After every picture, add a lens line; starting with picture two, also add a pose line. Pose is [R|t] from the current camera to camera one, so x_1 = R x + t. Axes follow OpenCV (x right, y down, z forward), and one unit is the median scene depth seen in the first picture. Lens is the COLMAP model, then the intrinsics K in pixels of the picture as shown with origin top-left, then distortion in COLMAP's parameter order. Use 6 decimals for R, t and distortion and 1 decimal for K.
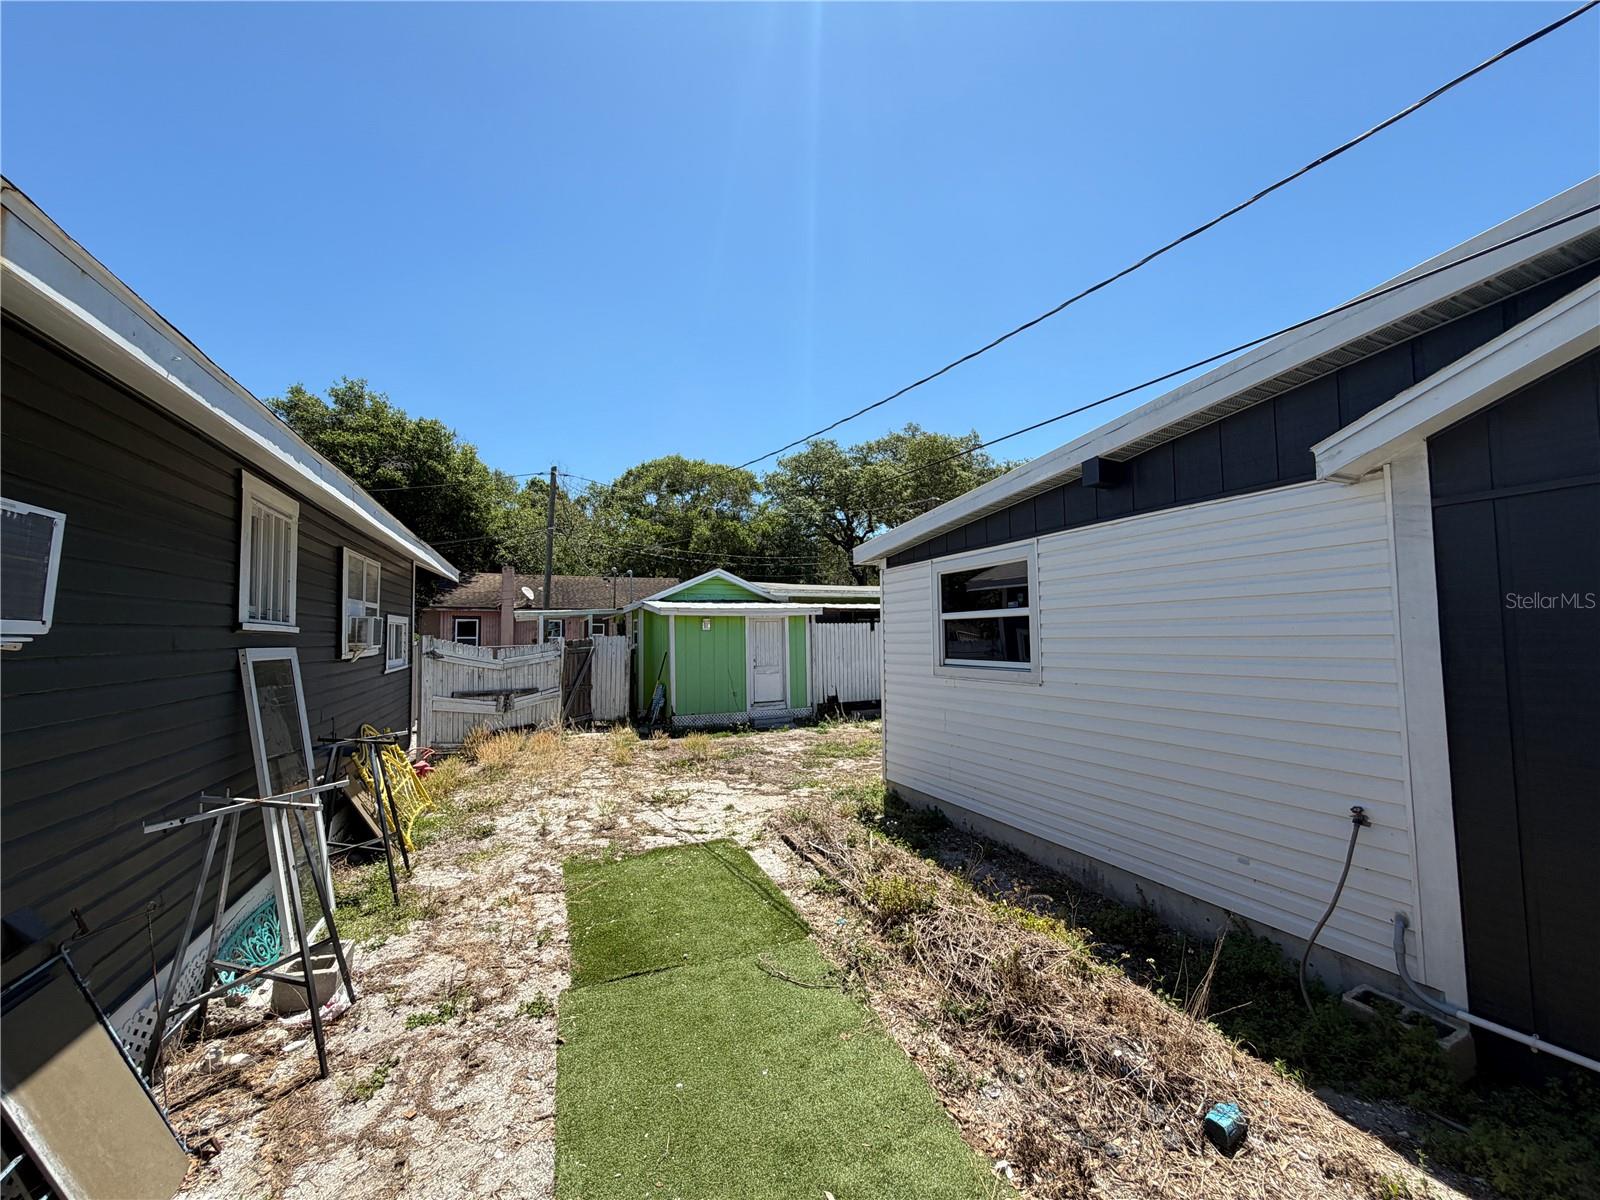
lens RADIAL K [[637.8, 0, 792.5], [0, 637.8, 593.9], [0, 0, 1]] dist [-0.000058, 0.000289]
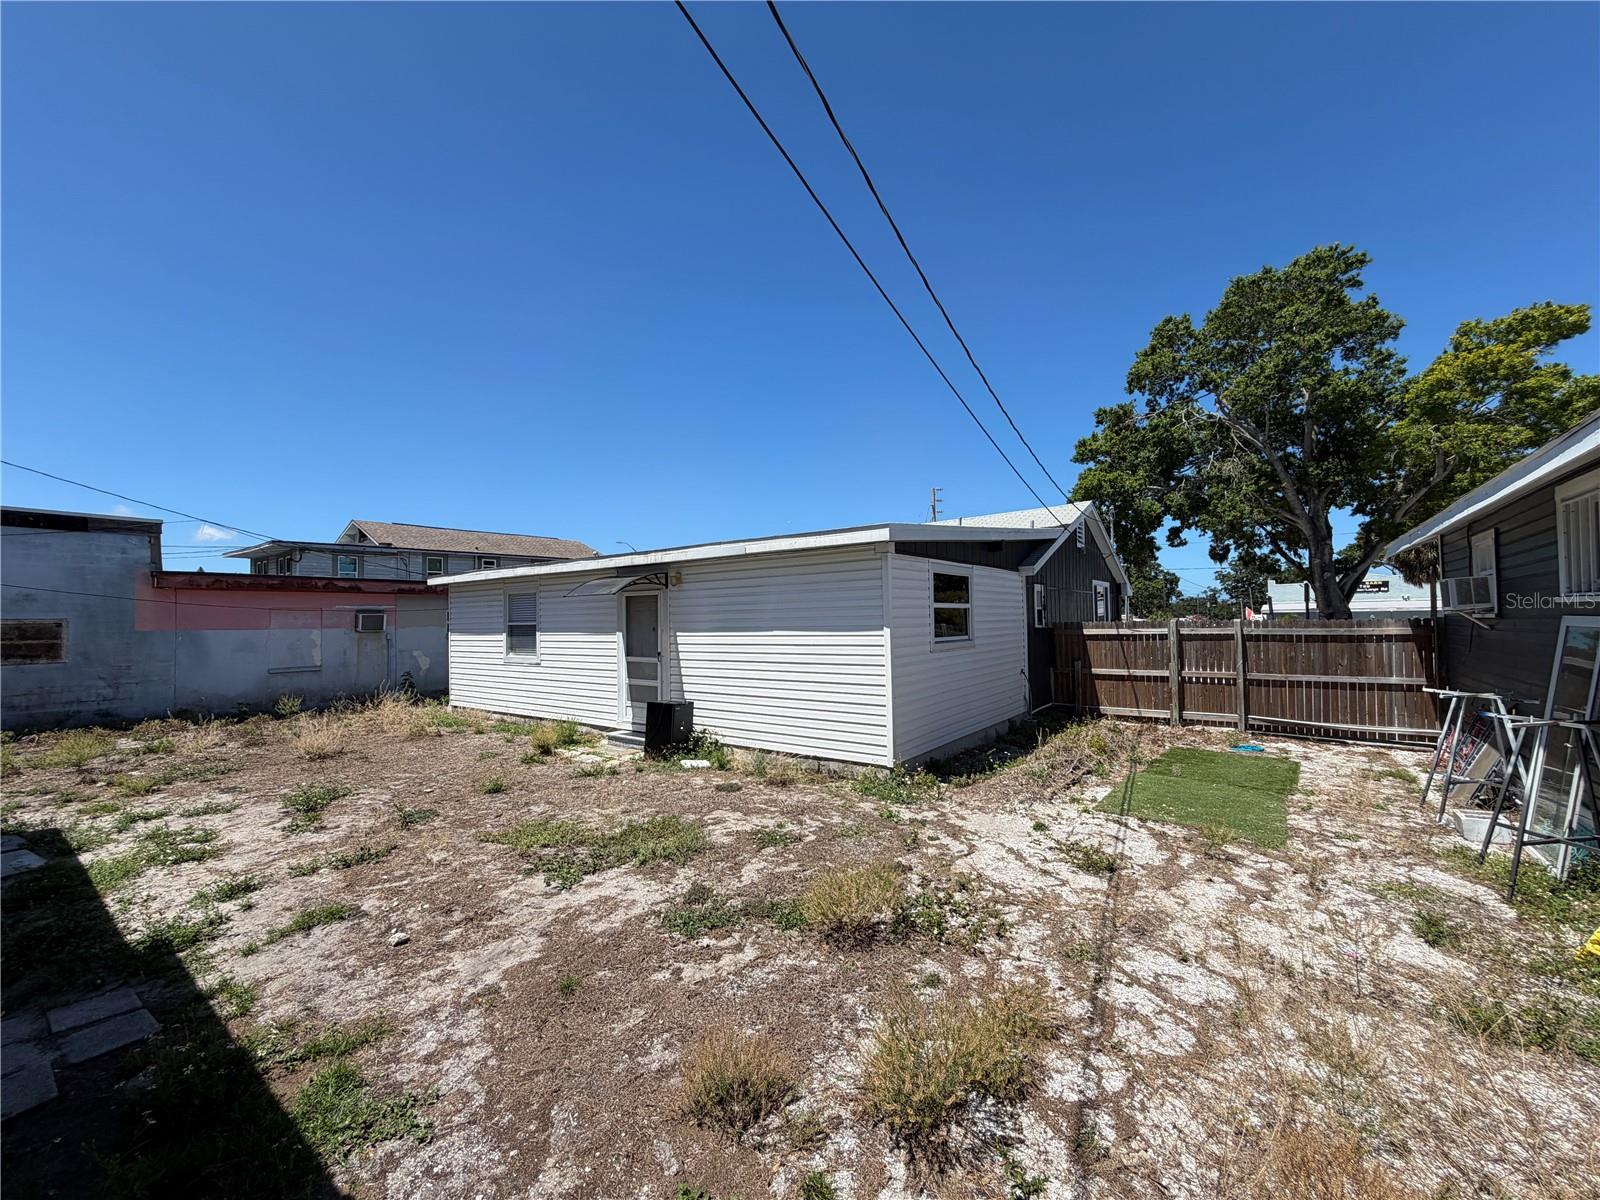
lens RADIAL K [[637.8, 0, 792.5], [0, 637.8, 593.9], [0, 0, 1]] dist [-0.000058, 0.000289]
pose [[-0.513639, 0.053705, 0.856324, -0.743945], [-0.038096, 0.995627, -0.085292, 0.136784], [-0.857160, -0.076431, -0.509347, 1.953047]]
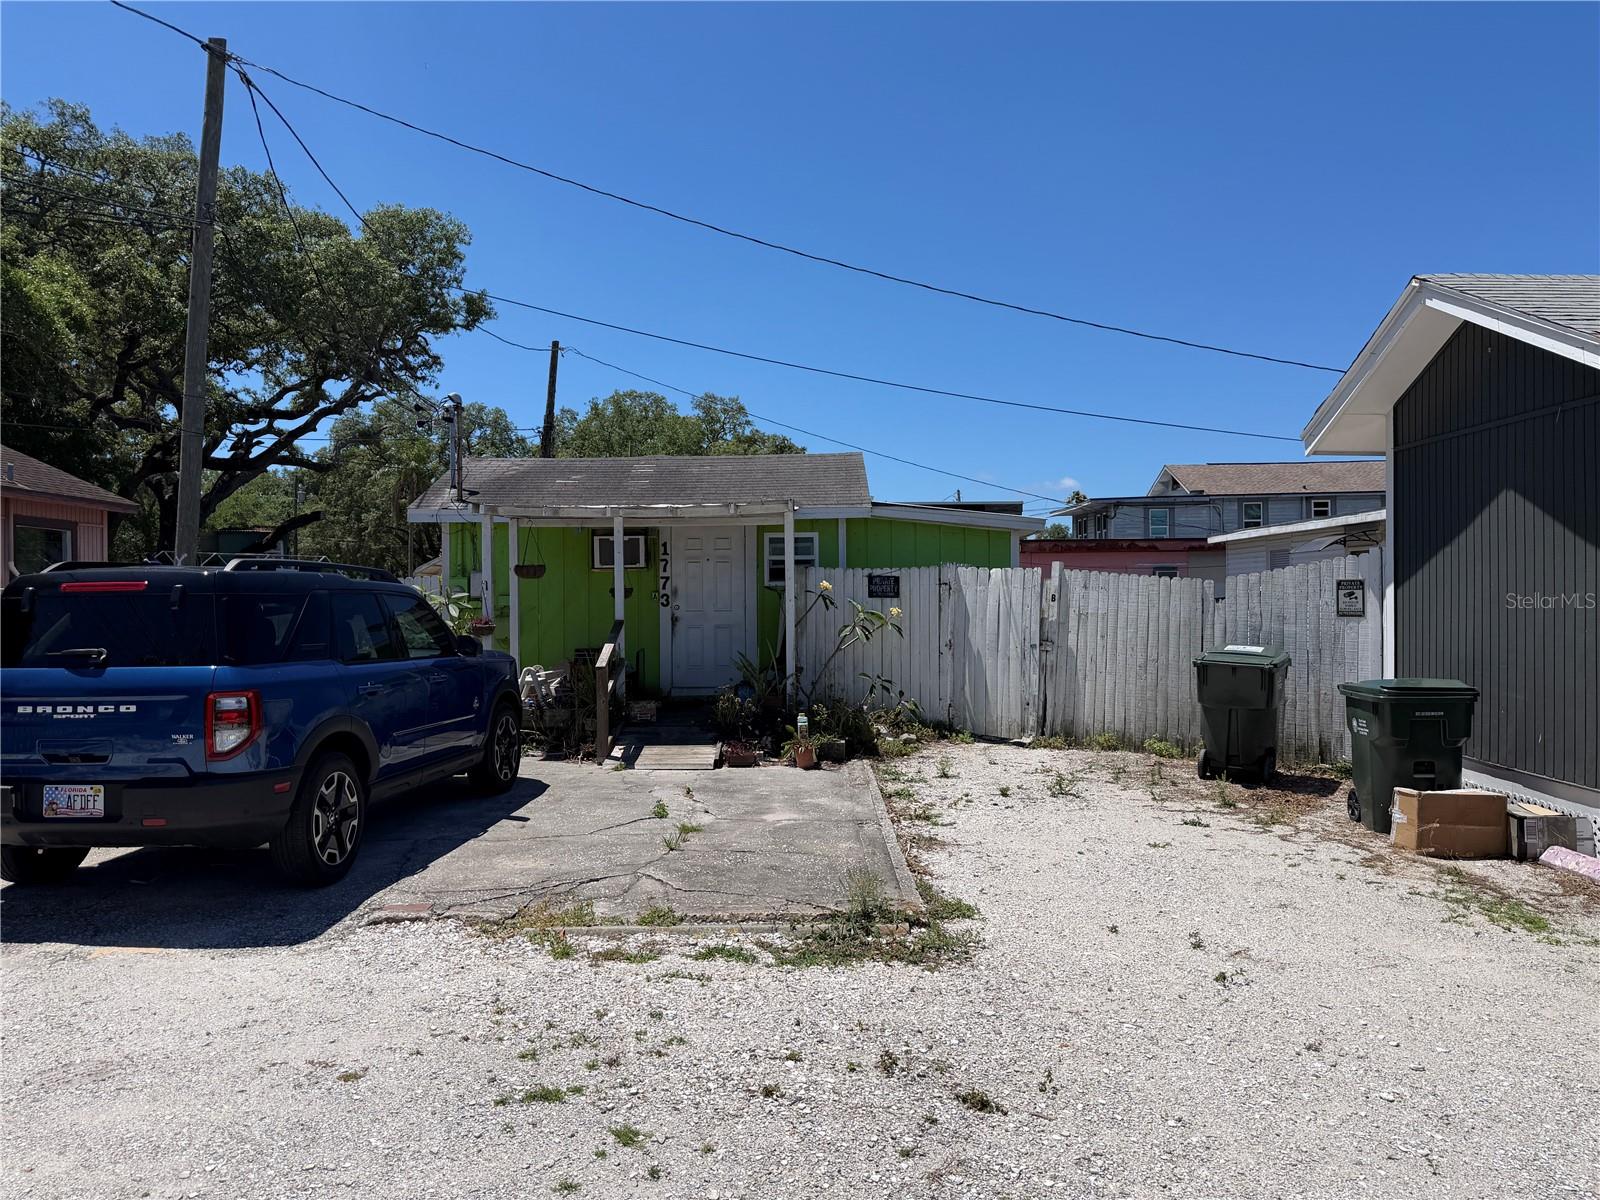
lens RADIAL K [[1127.6, 0, 797.6], [0, 1127.6, 594.2], [0, 0, 1]] dist [0.028732, -0.032489]
pose [[0.389864, 0.013260, 0.920777, -2.653747], [-0.060296, 0.998118, 0.011156, 0.199725], [-0.918896, -0.059869, 0.389930, 1.662181]]
